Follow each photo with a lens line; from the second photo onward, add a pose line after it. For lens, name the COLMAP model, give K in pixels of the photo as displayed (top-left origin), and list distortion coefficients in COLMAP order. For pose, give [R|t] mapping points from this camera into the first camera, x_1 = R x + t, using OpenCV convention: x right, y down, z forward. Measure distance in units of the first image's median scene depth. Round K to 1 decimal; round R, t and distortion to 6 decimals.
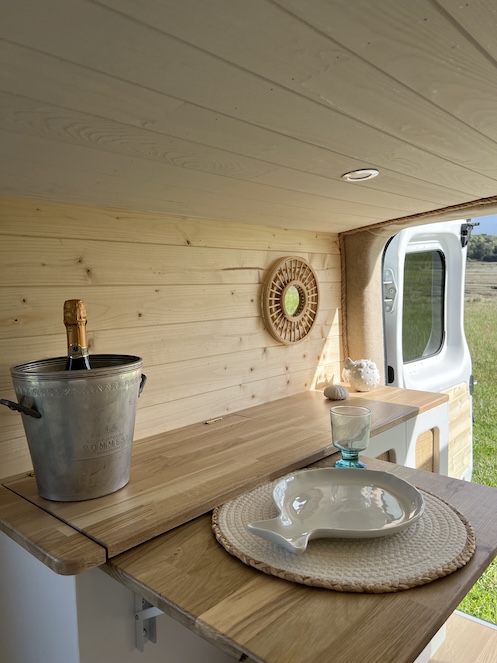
lens RADIAL K [[502.7, 0, 249.6], [0, 502.7, 333.3], [0, 0, 1]] dist [0.033108, -0.035665]
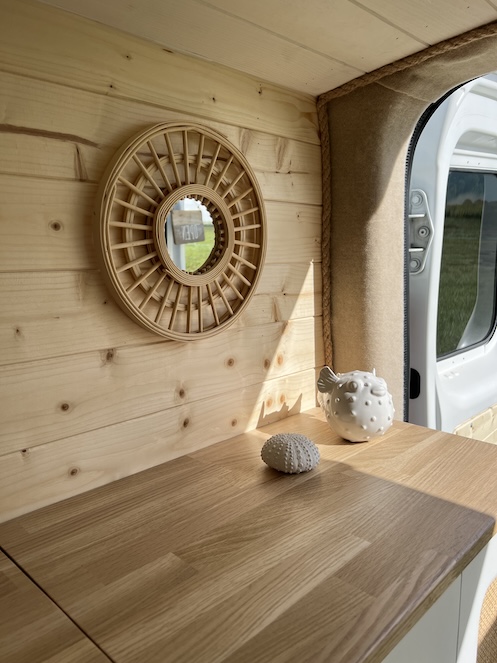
lens RADIAL K [[502.7, 0, 251.1], [0, 502.7, 351.0], [0, 0, 1]] dist [0.033108, -0.035665]
pose [[0.999533, 0.012880, -0.027698, 0.140383], [-0.010243, 0.995585, 0.093307, -0.008093], [0.028778, -0.092980, 0.995252, 0.543409]]
